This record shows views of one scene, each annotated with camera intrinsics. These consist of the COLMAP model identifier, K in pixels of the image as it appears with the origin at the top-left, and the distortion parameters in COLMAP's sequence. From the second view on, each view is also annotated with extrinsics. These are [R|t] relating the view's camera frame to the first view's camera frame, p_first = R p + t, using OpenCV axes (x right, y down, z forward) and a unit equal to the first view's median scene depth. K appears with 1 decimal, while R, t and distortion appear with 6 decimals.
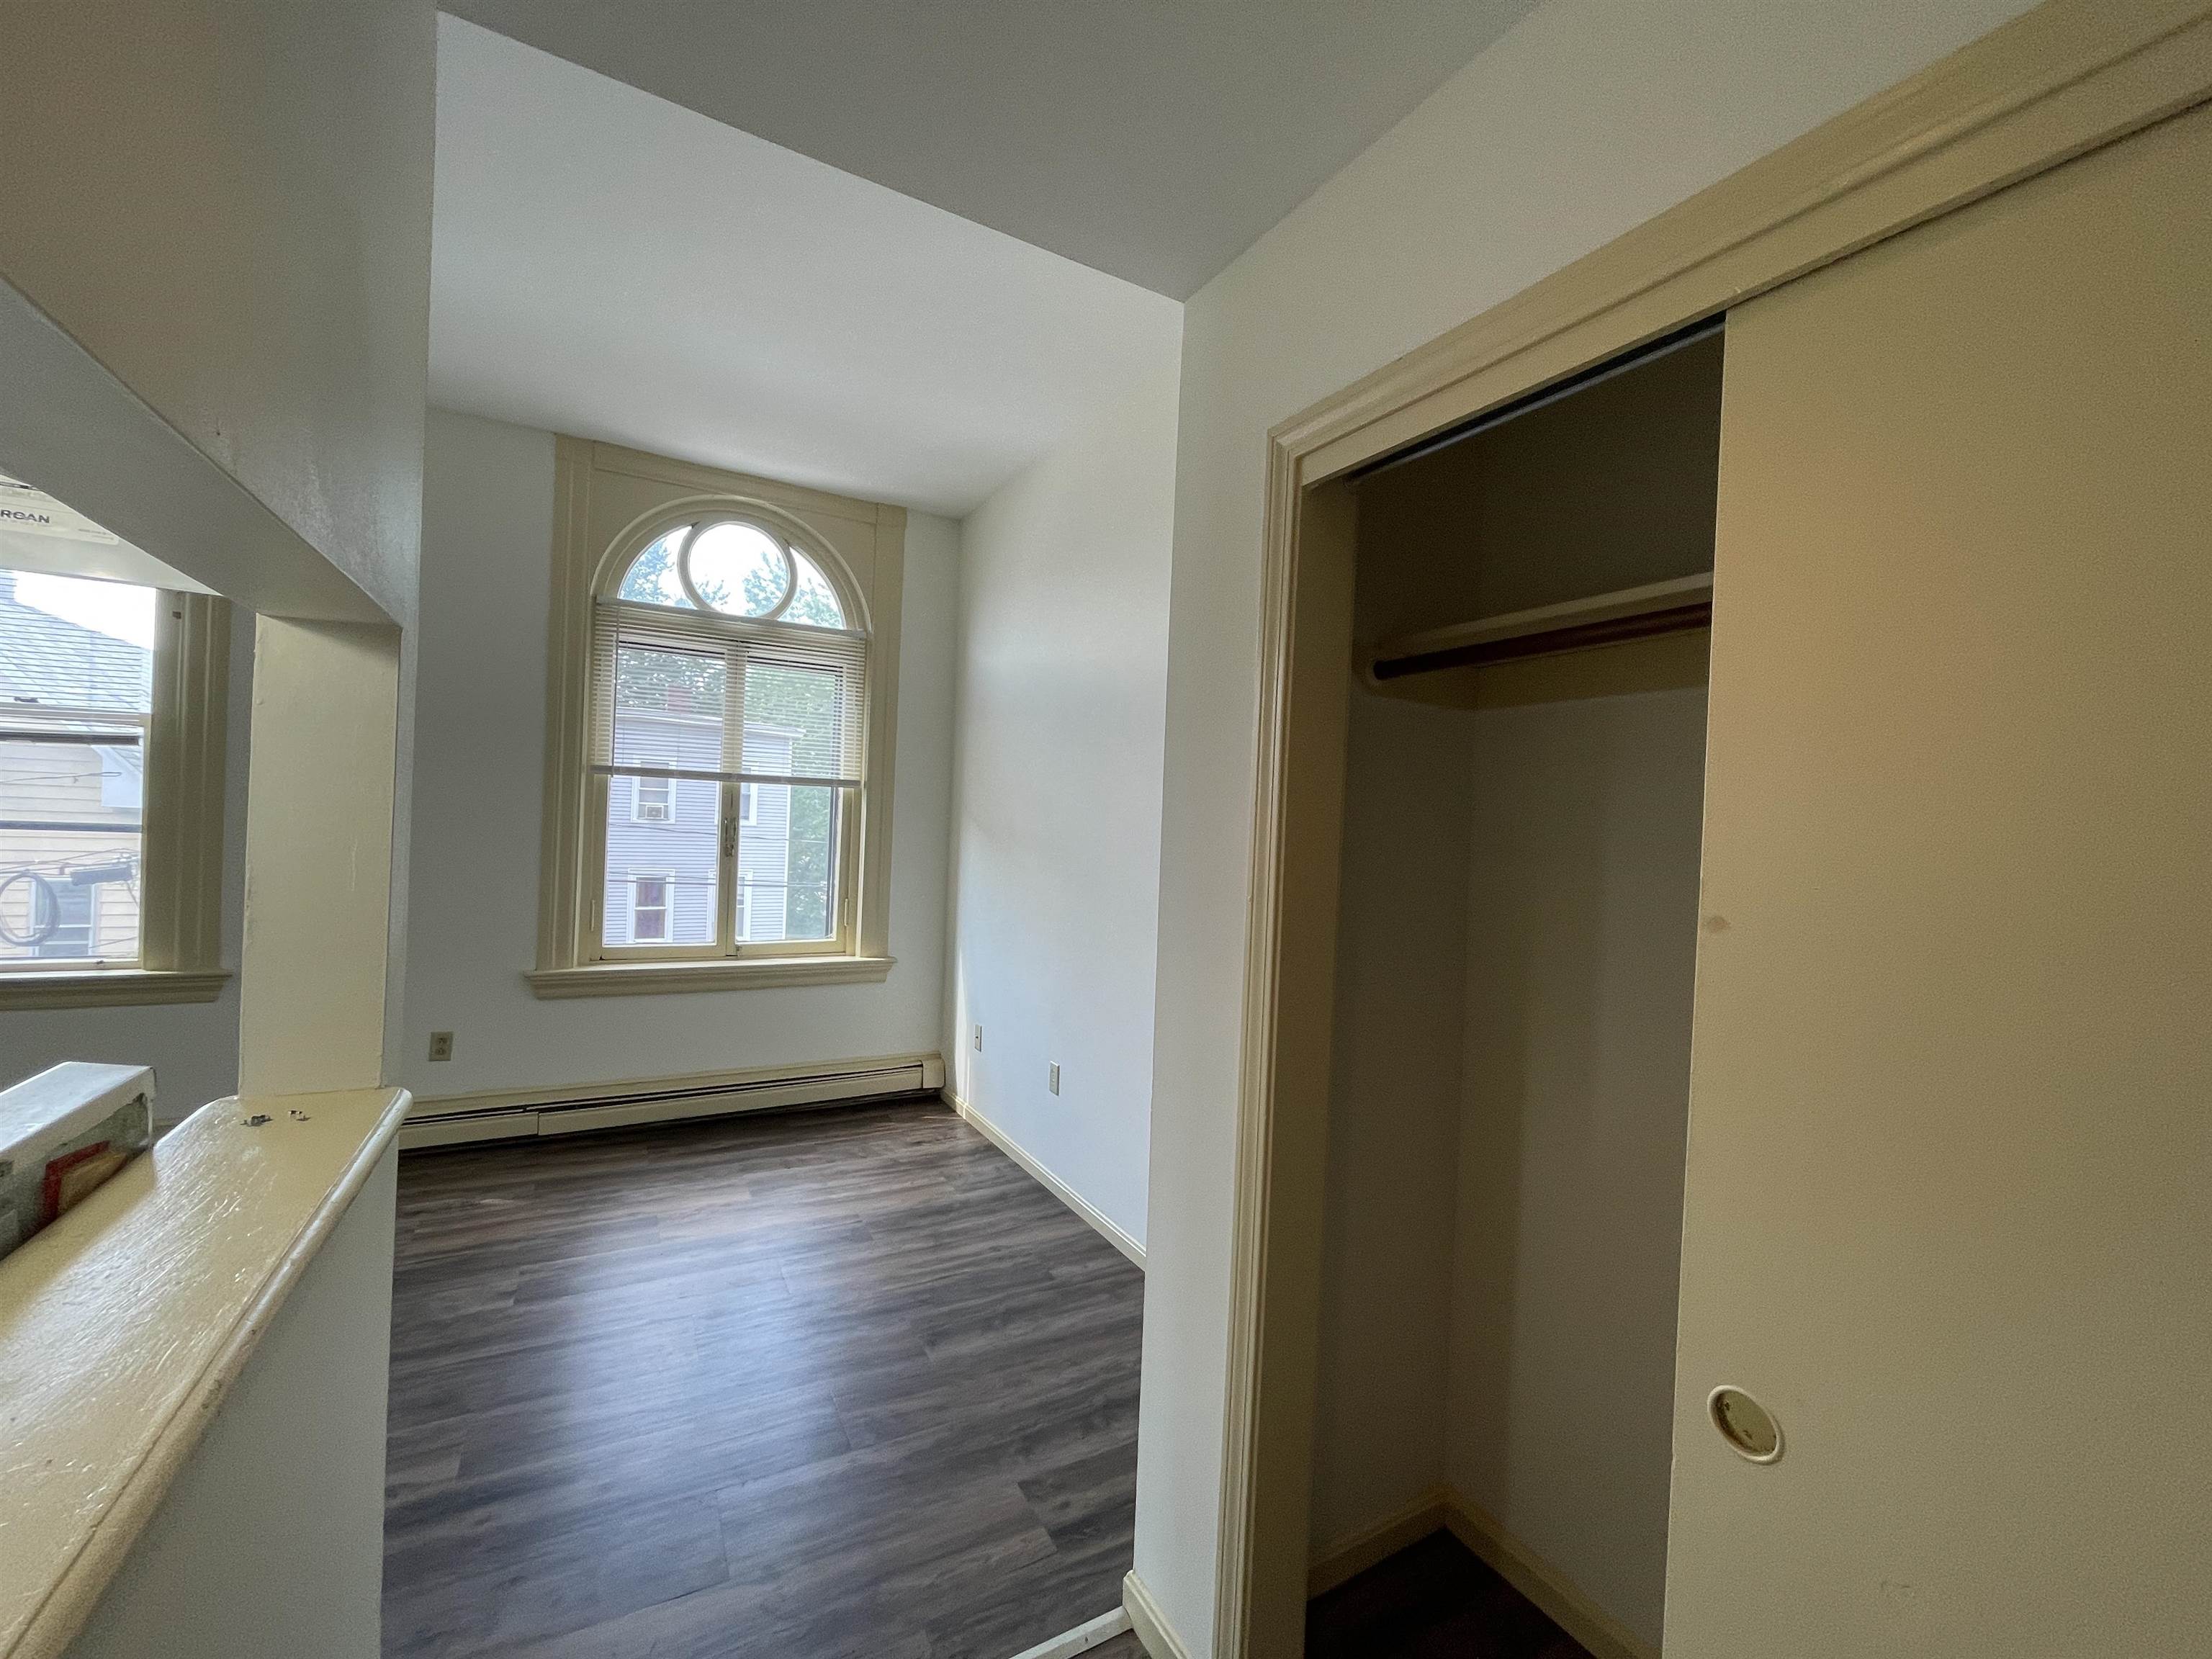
lens RADIAL K [[895.4, 0, 1097.5], [0, 895.4, 829.1], [0, 0, 1]] dist [0.000786, 0.000861]
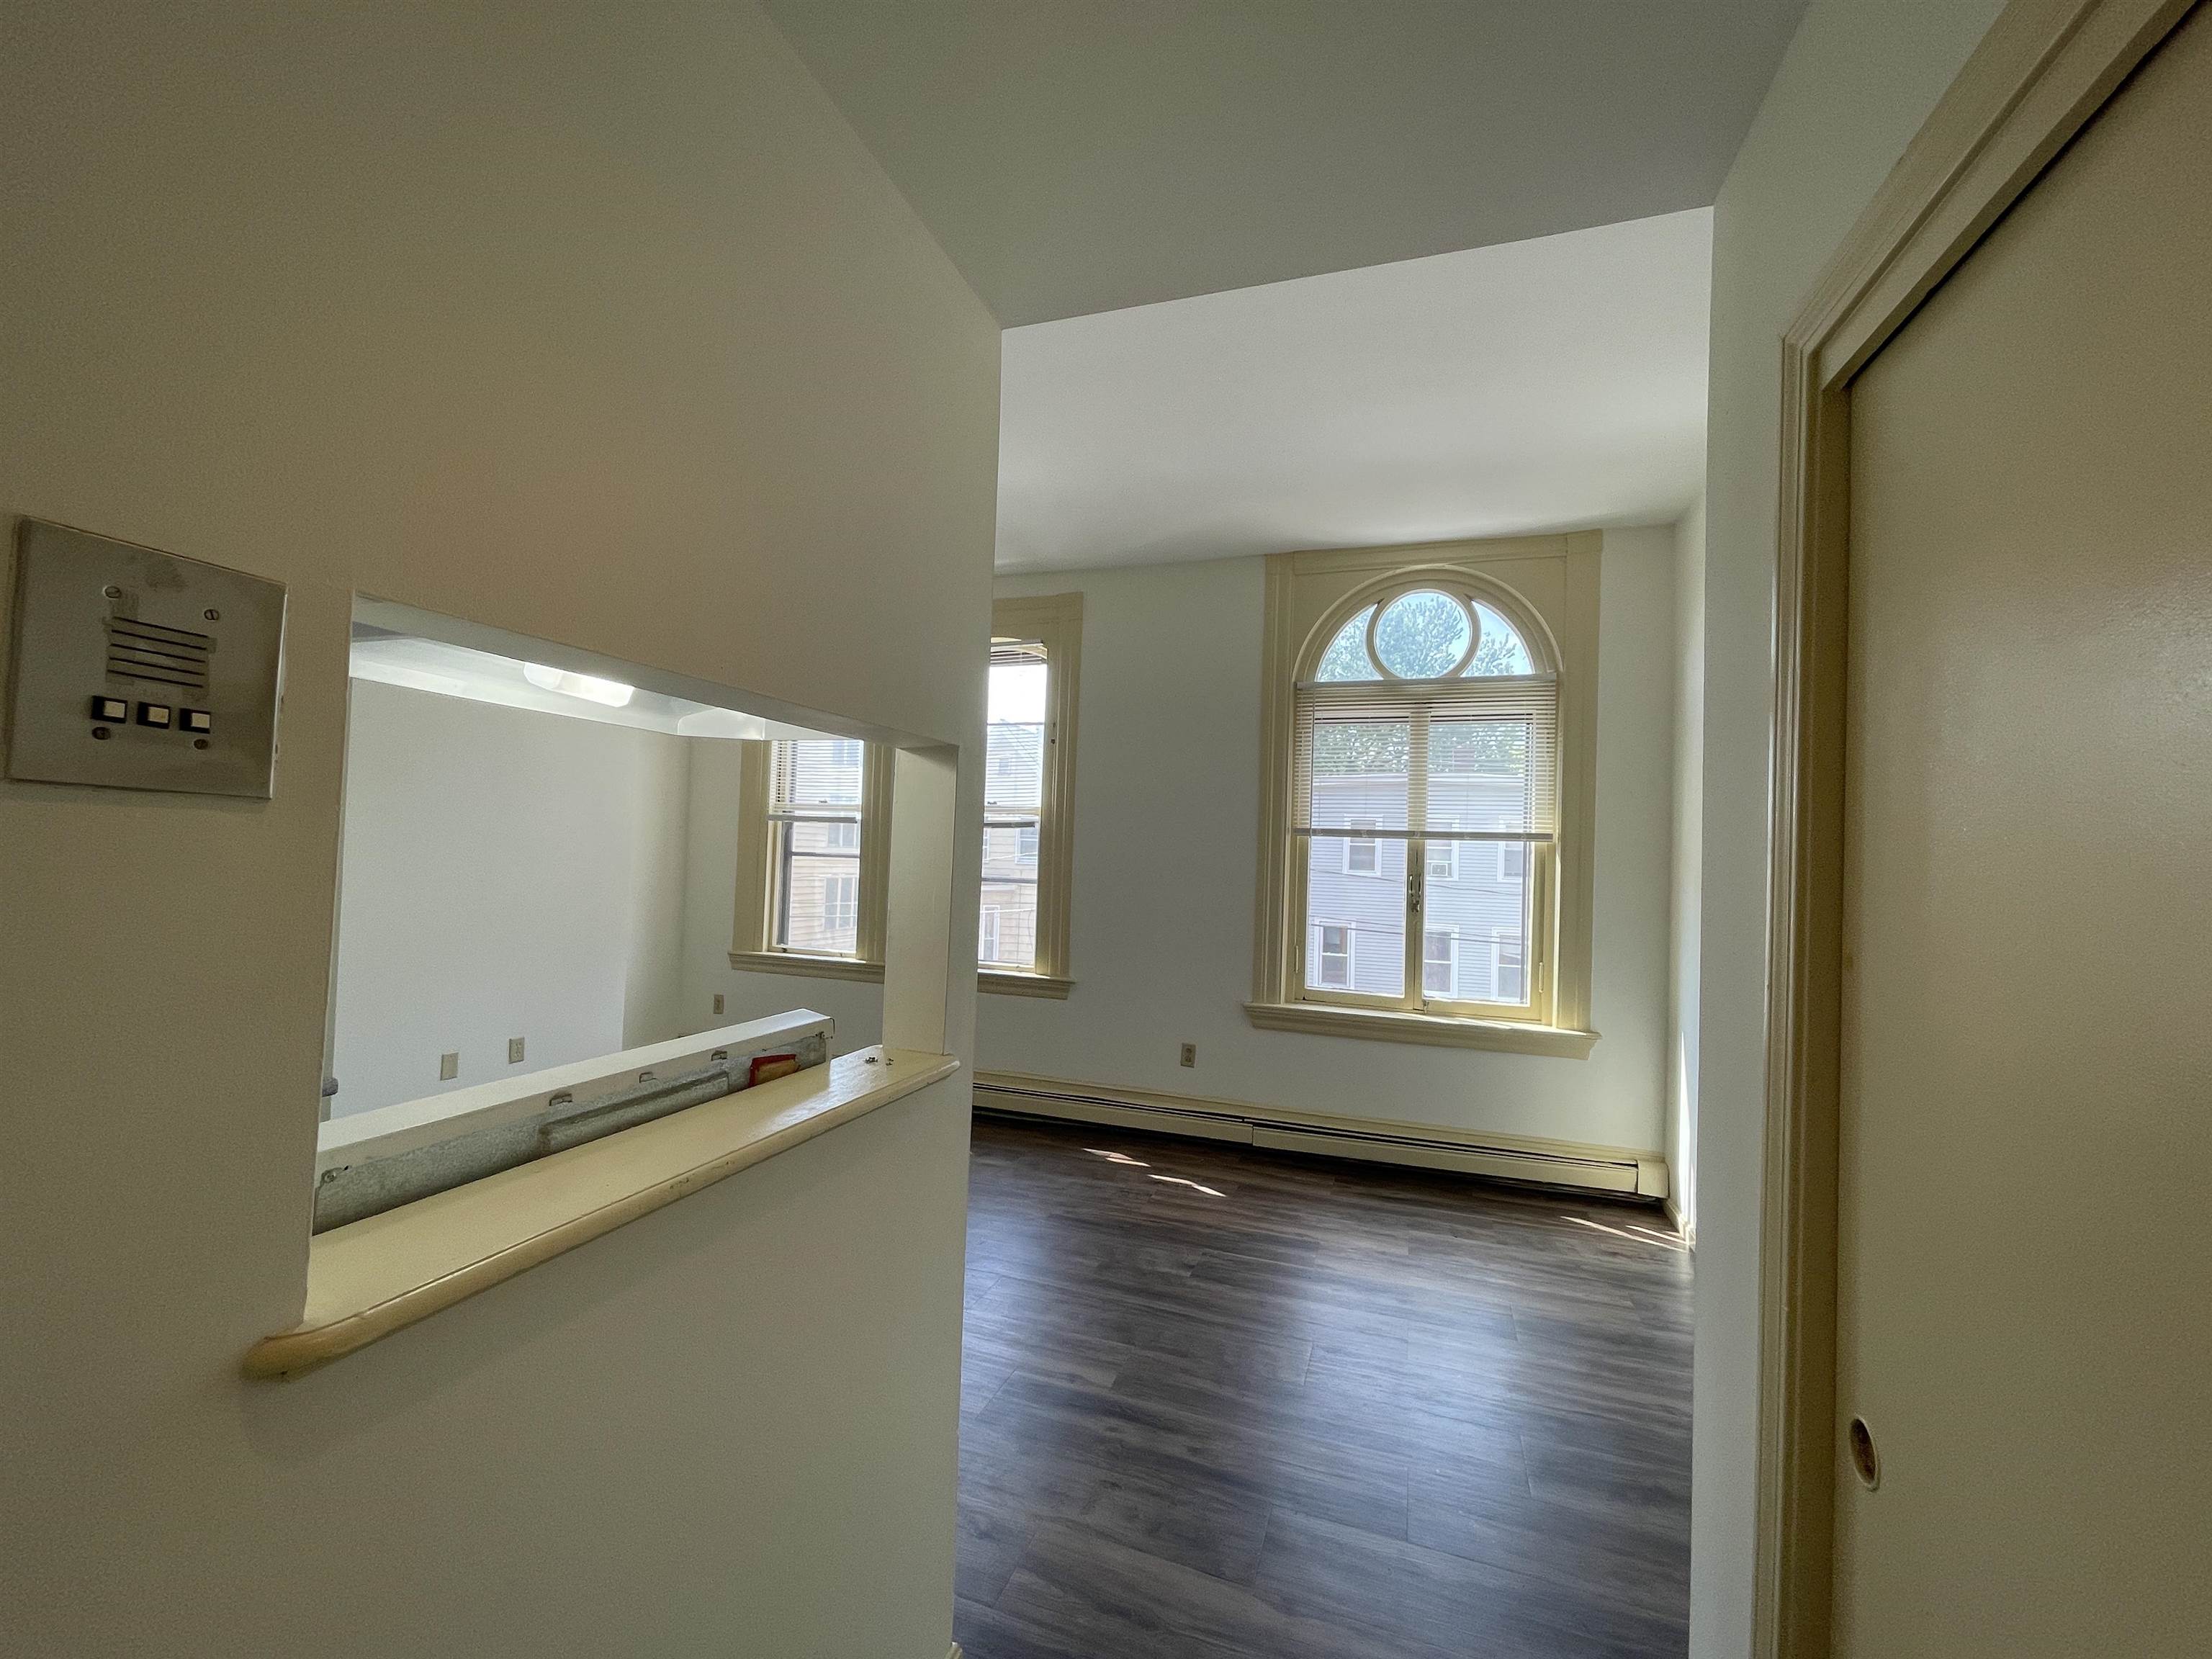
lens RADIAL K [[895.4, 0, 1120.2], [0, 895.4, 833.7], [0, 0, 1]] dist [0.000786, 0.000861]
pose [[0.678375, -0.036737, -0.733797, 0.127356], [-0.009016, 0.998258, -0.058312, 0.004521], [0.734660, 0.046174, 0.676862, 0.058168]]
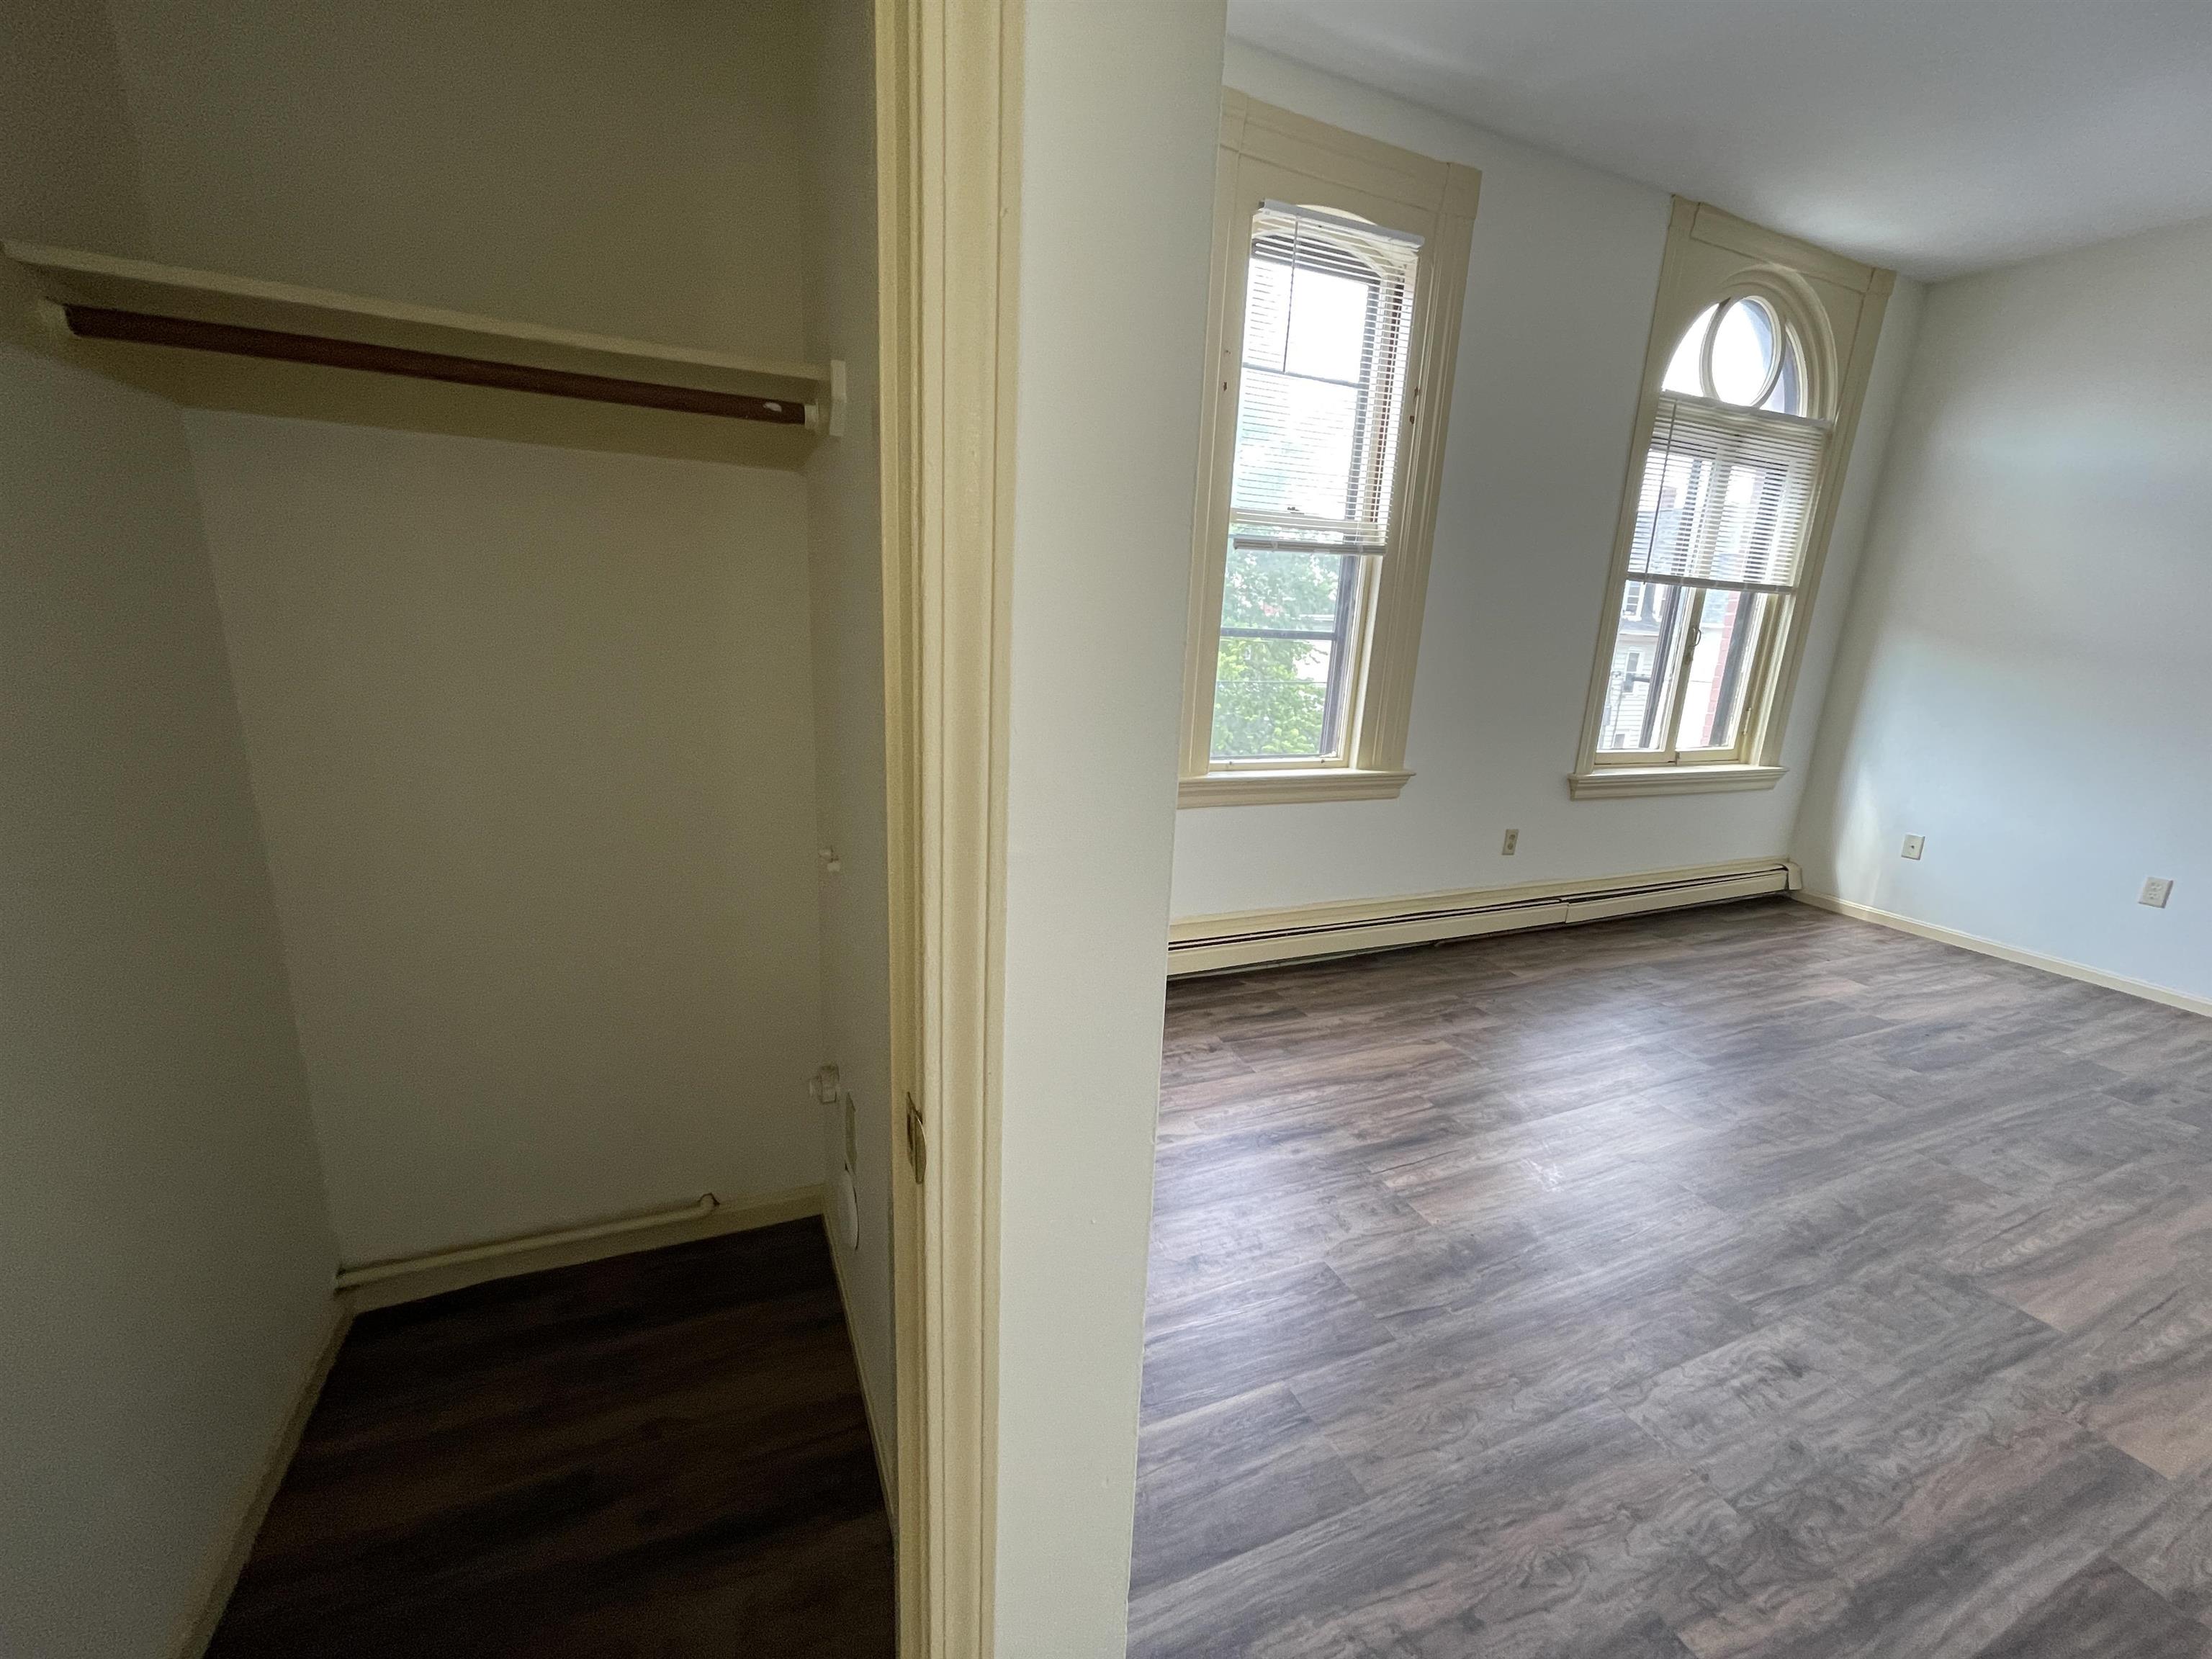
lens RADIAL K [[895.4, 0, 1107.0], [0, 895.4, 829.3], [0, 0, 1]] dist [0.000786, 0.000861]
pose [[0.996740, 0.030095, -0.074858, -1.080746], [-0.011506, 0.971367, 0.237307, -0.023474], [0.079857, -0.235672, 0.968546, -0.083528]]
